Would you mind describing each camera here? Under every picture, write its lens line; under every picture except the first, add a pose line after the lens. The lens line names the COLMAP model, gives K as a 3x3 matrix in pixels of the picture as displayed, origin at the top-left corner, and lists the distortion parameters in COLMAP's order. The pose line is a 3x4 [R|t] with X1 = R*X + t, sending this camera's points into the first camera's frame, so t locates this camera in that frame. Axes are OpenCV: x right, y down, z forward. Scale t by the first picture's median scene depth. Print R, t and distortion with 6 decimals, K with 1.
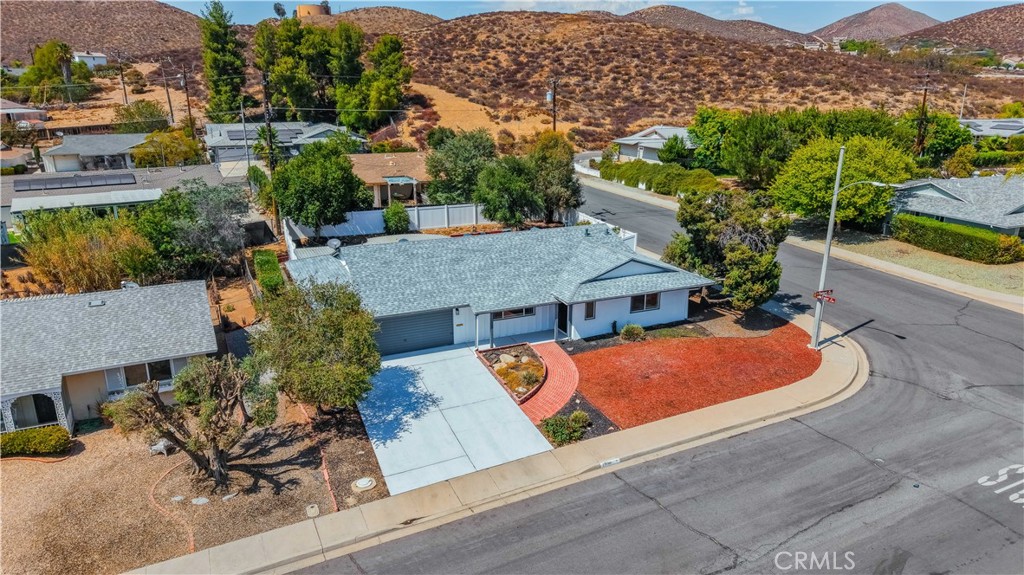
lens RADIAL K [[671.1, 0, 512.0], [0, 671.1, 287.5], [0, 0, 1]] dist [-0.004984, -0.002396]
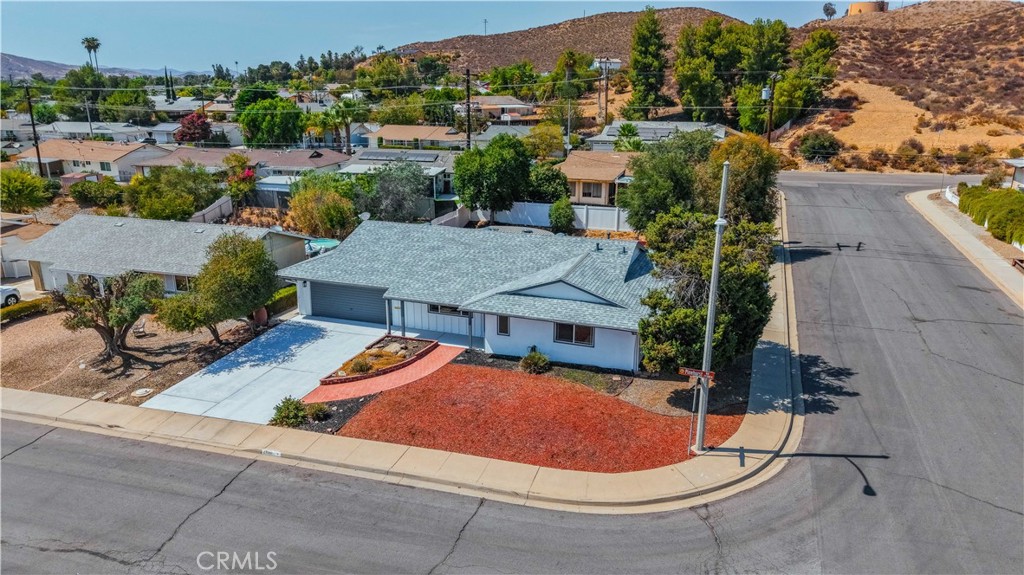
lens RADIAL K [[671.1, 0, 512.0], [0, 671.1, 287.5], [0, 0, 1]] dist [-0.004984, -0.002396]
pose [[0.727668, 0.196160, -0.657282, 0.255745], [-0.199345, 0.977355, 0.070990, -0.029487], [0.656323, 0.079369, 0.750294, 0.120408]]
